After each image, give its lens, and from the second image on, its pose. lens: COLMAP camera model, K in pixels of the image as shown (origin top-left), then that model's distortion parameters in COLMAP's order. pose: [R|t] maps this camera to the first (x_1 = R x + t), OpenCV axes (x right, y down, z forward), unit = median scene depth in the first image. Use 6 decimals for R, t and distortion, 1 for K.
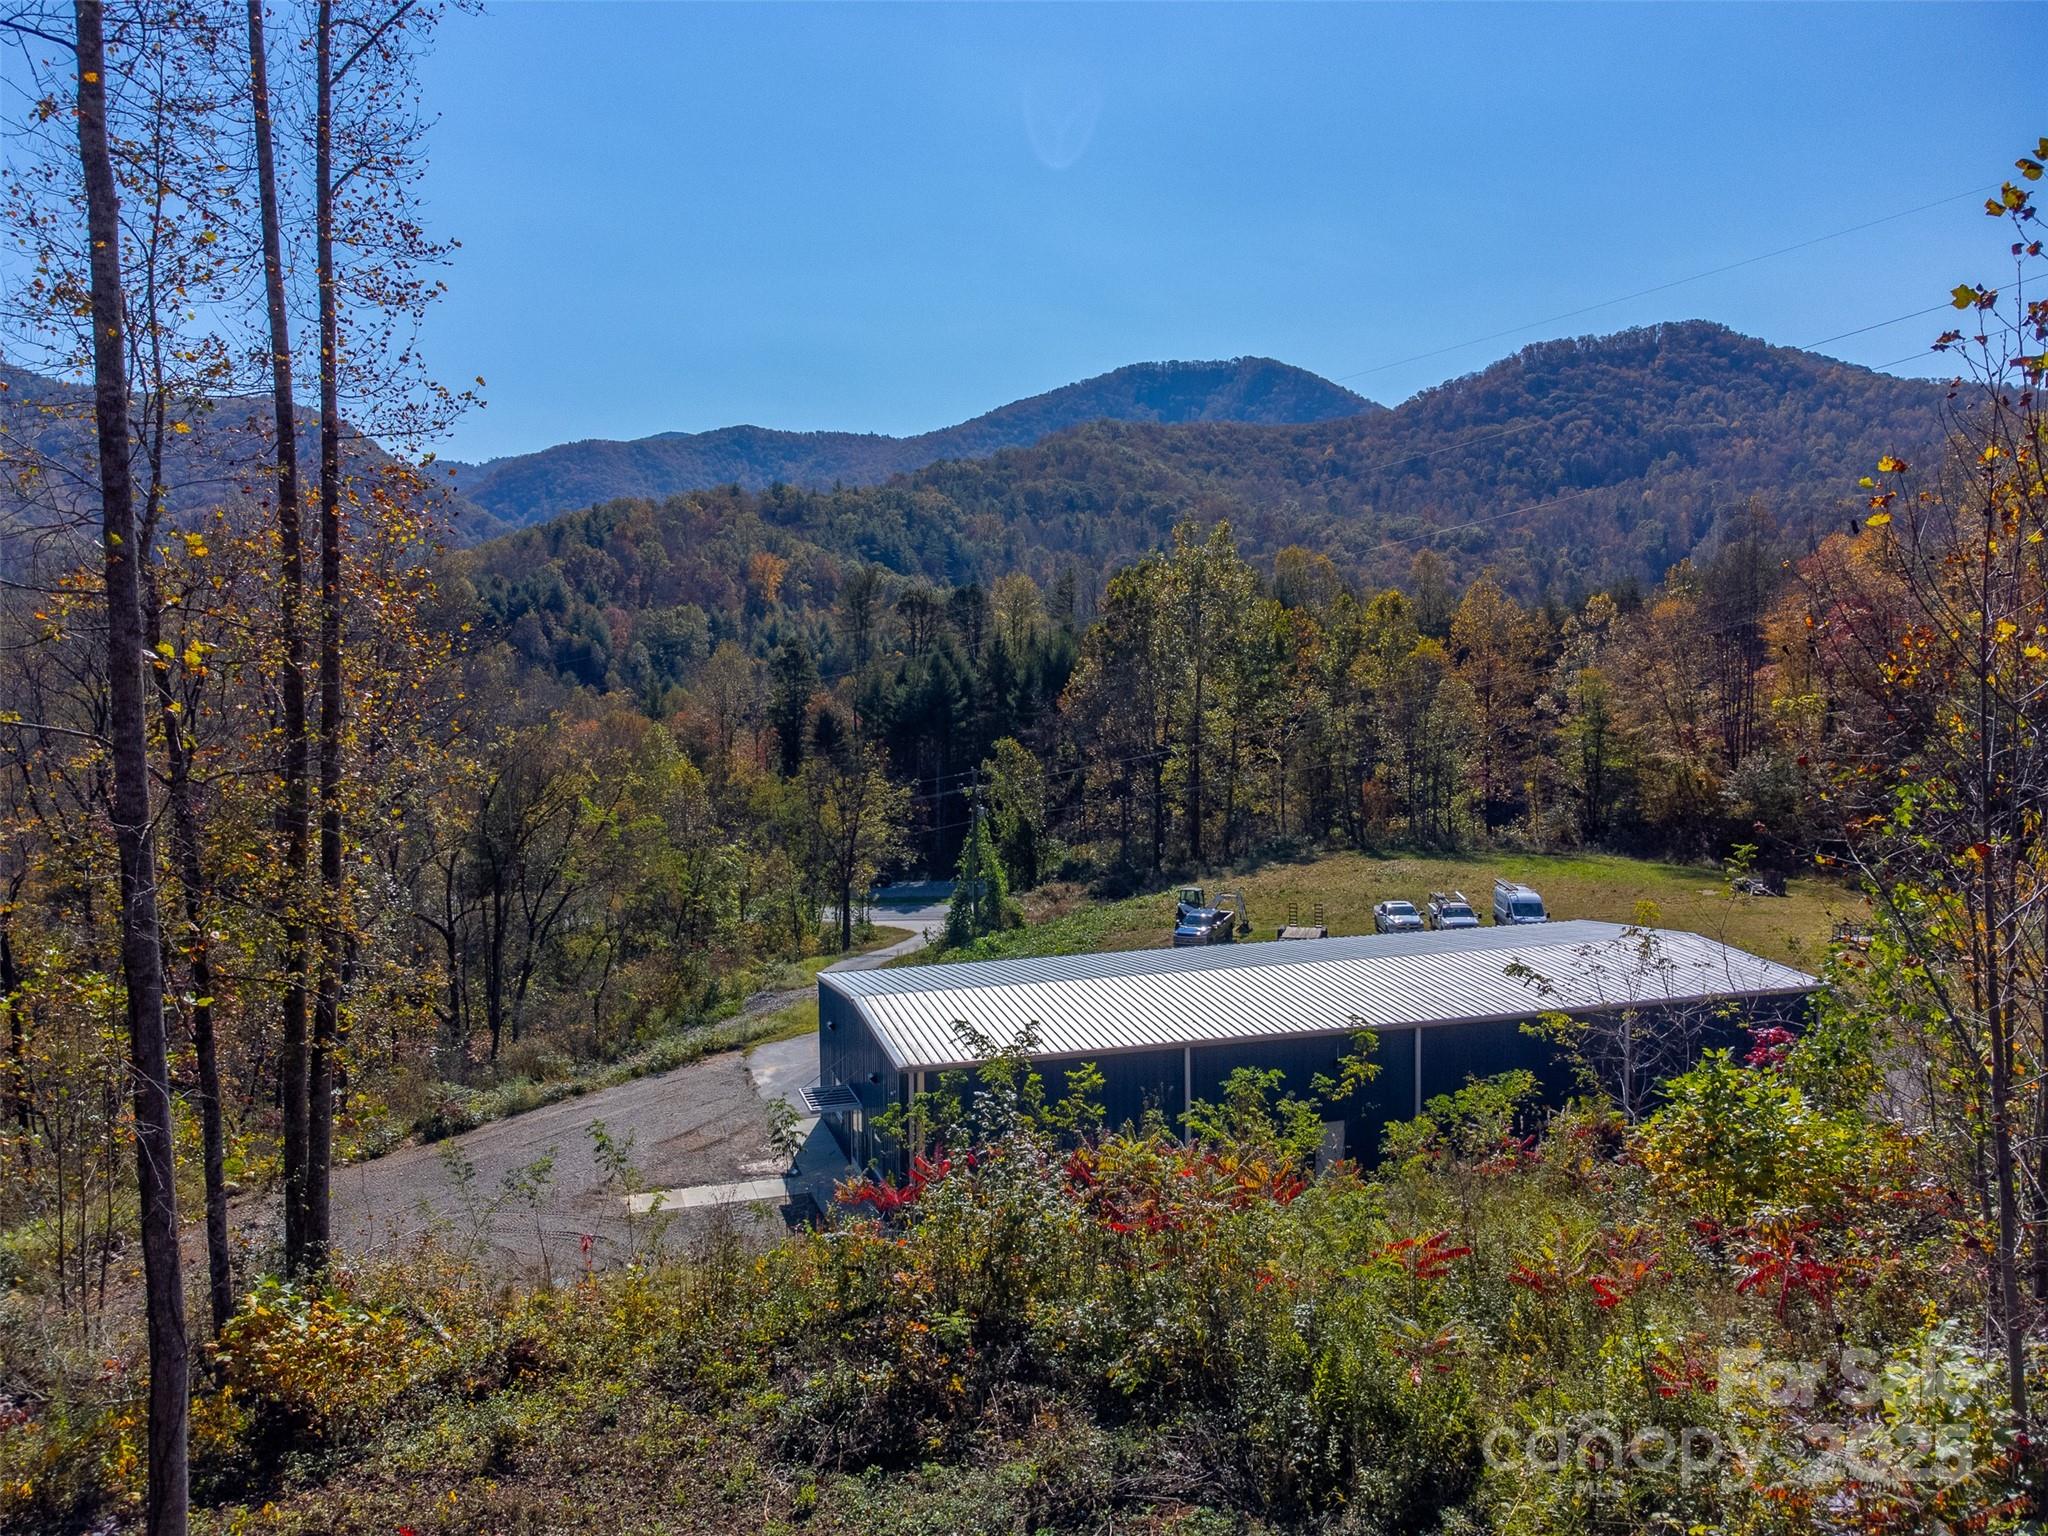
lens RADIAL K [[1536.9, 0, 1019.7], [0, 1536.9, 731.2], [0, 0, 1]] dist [0.016605, 0.017947]
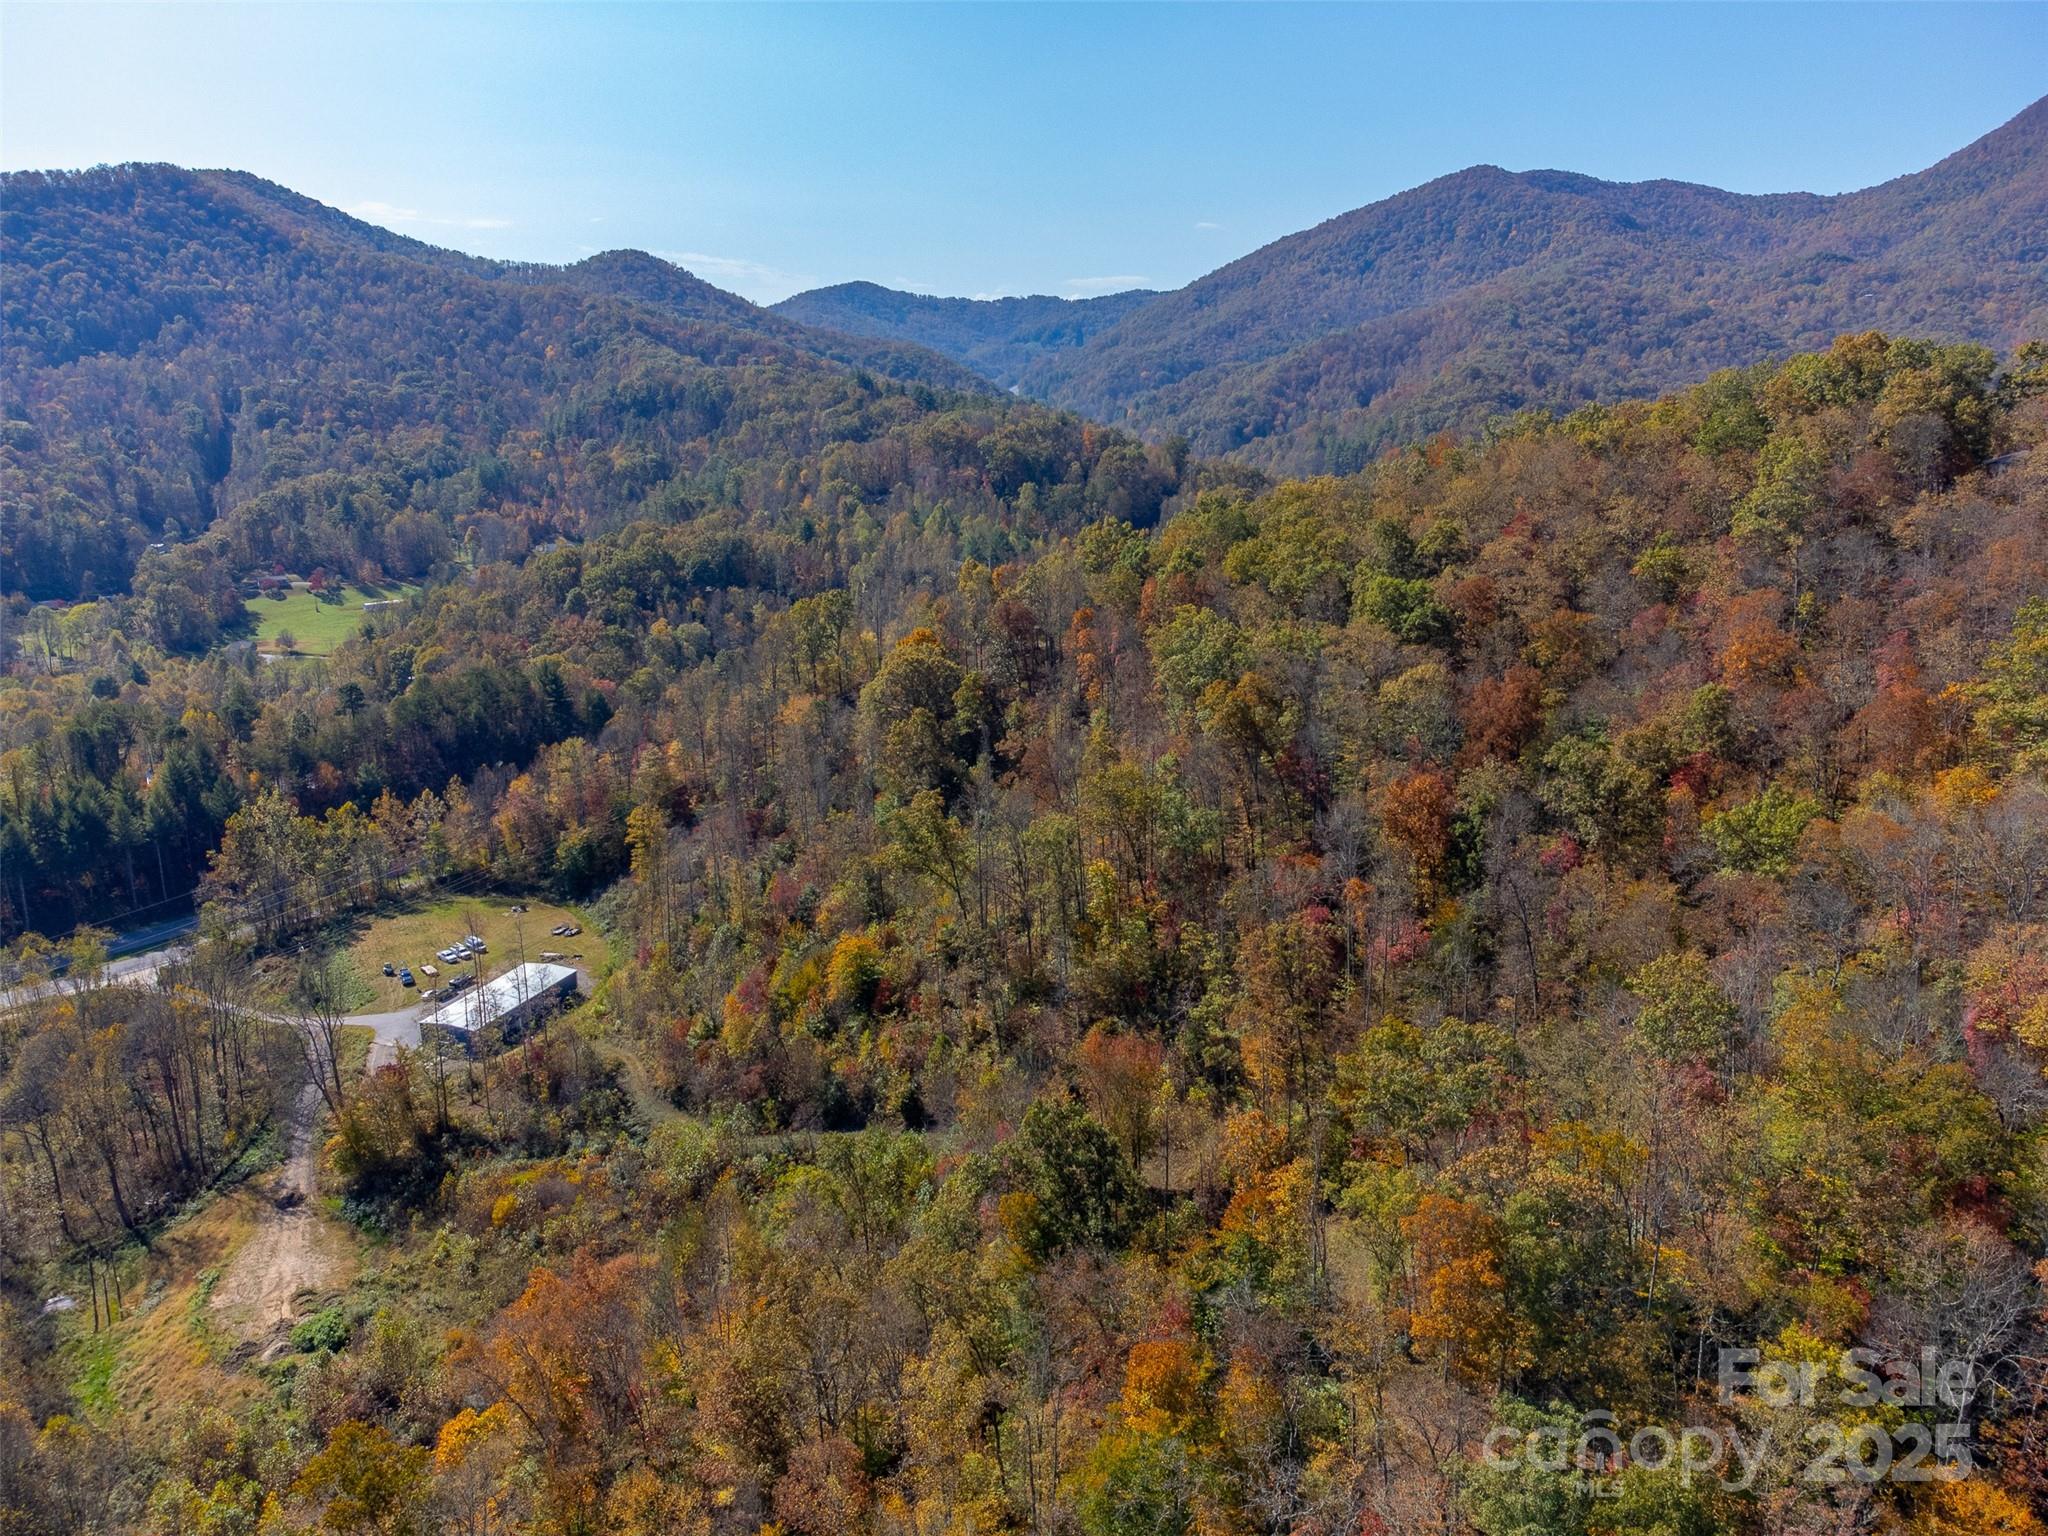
lens RADIAL K [[1536.9, 0, 1014.8], [0, 1536.9, 759.0], [0, 0, 1]] dist [0.016605, 0.017947]
pose [[0.610936, -0.193983, 0.767547, -0.138559], [0.048662, 0.976884, 0.208156, -0.088744], [-0.790183, -0.089820, 0.606253, -0.186327]]
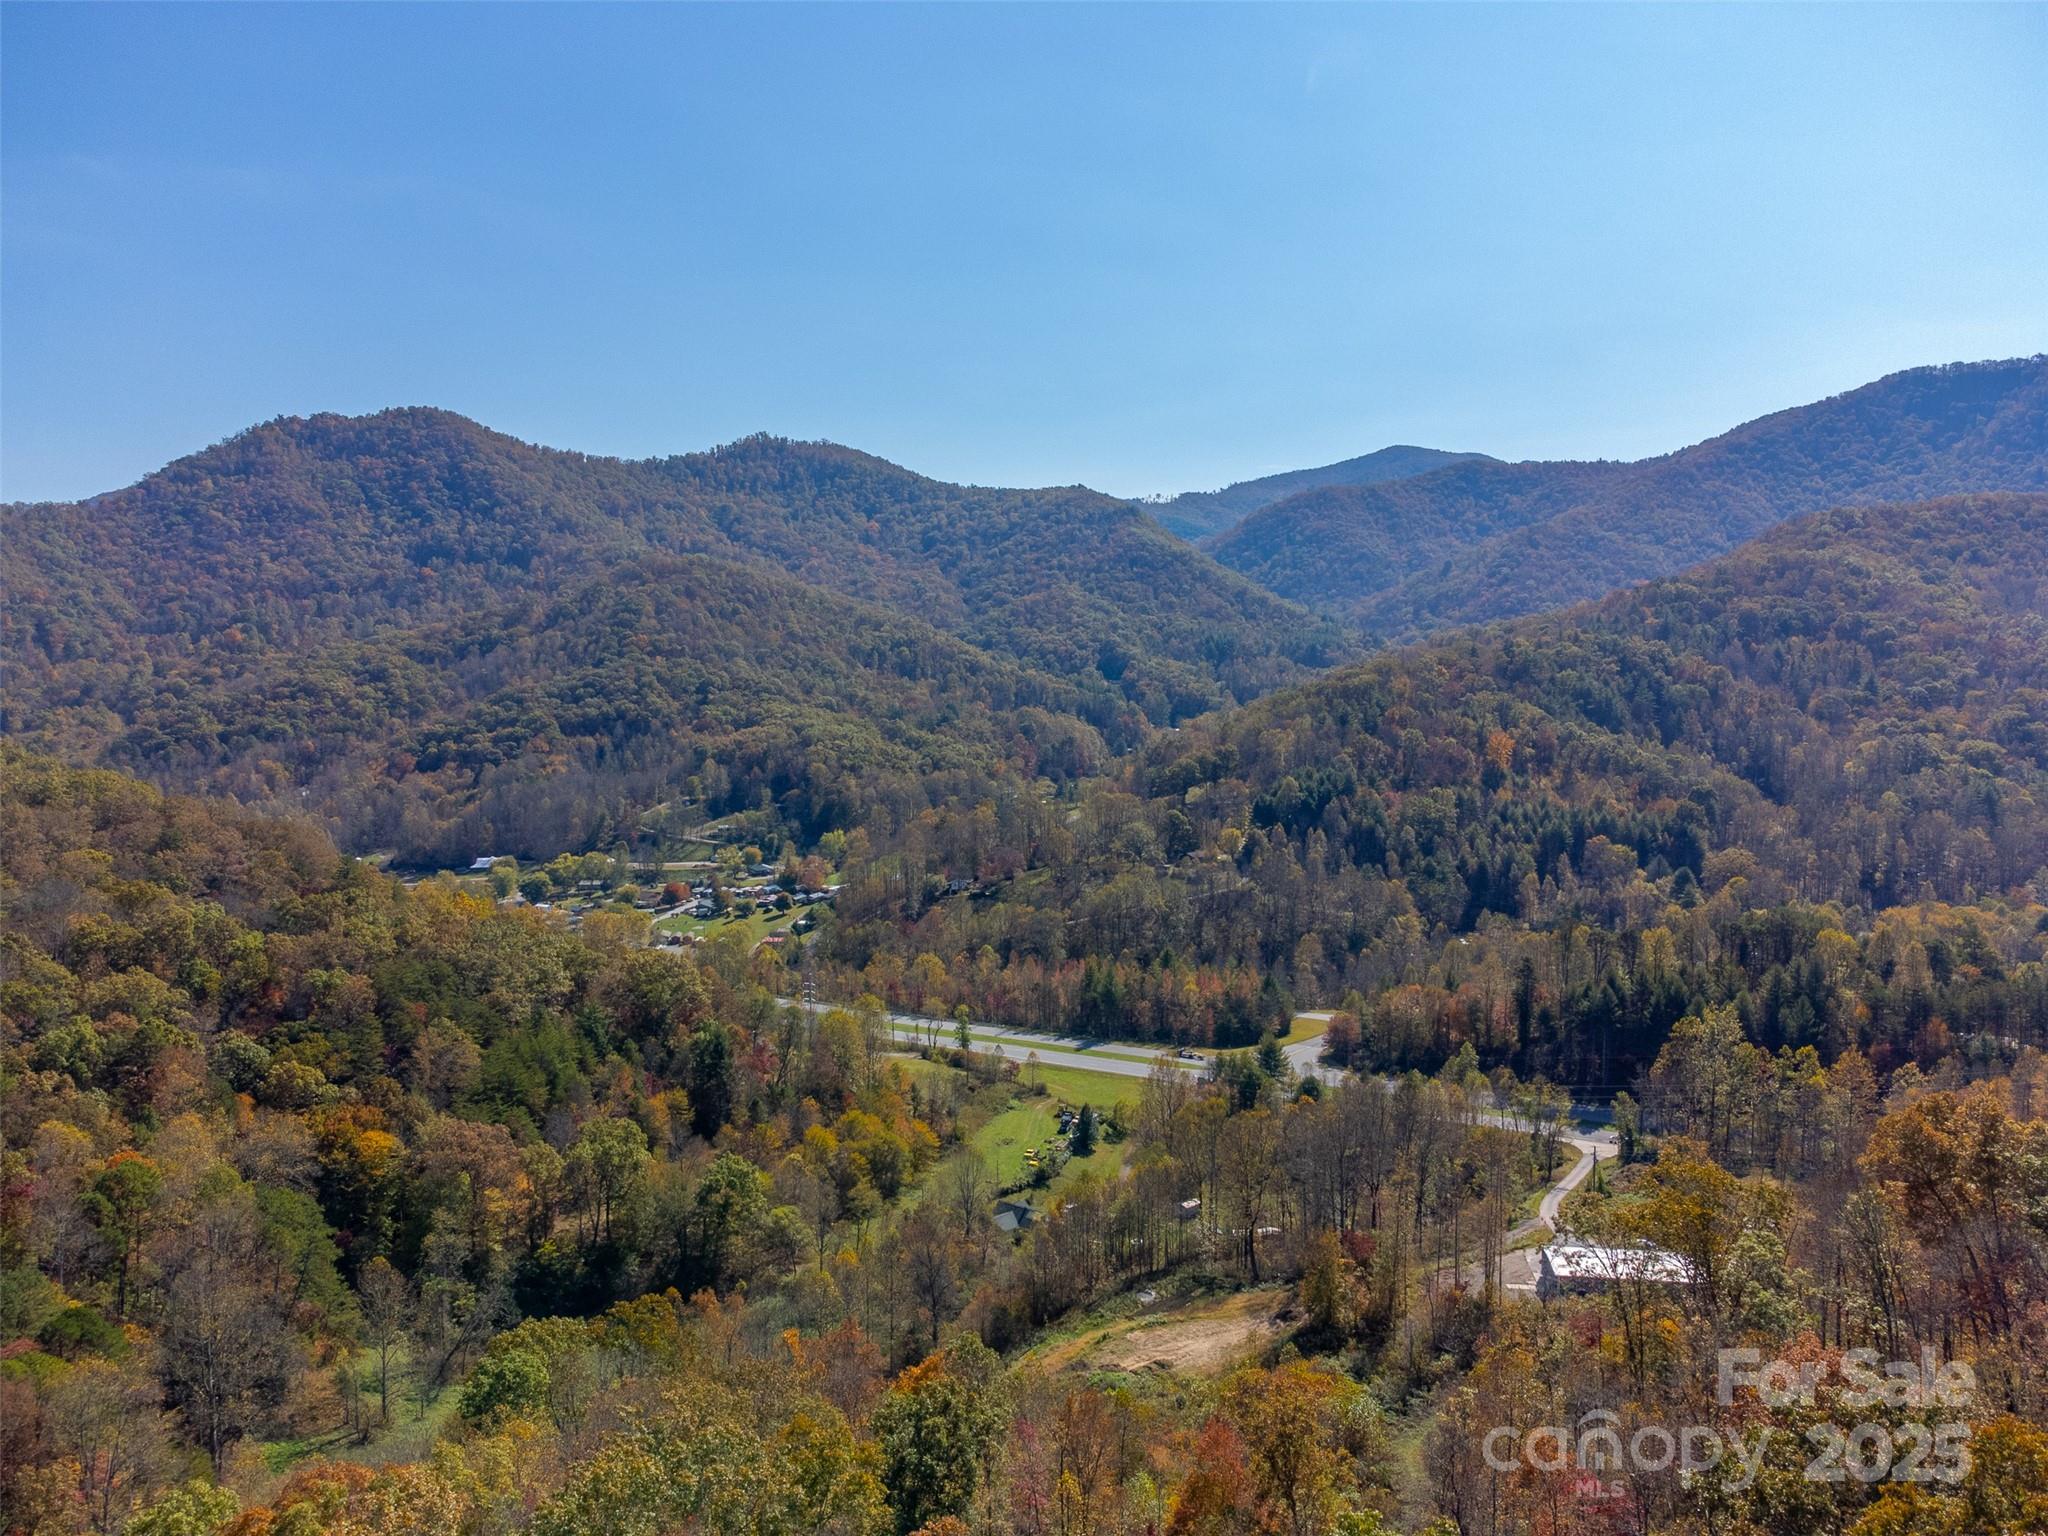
lens RADIAL K [[1536.9, 0, 1027.9], [0, 1536.9, 755.7], [0, 0, 1]] dist [0.016605, 0.017947]
pose [[0.901020, 0.030837, -0.432679, 0.025075], [-0.017818, 0.999259, 0.034111, -0.081164], [0.433411, -0.023025, 0.900902, -0.216830]]
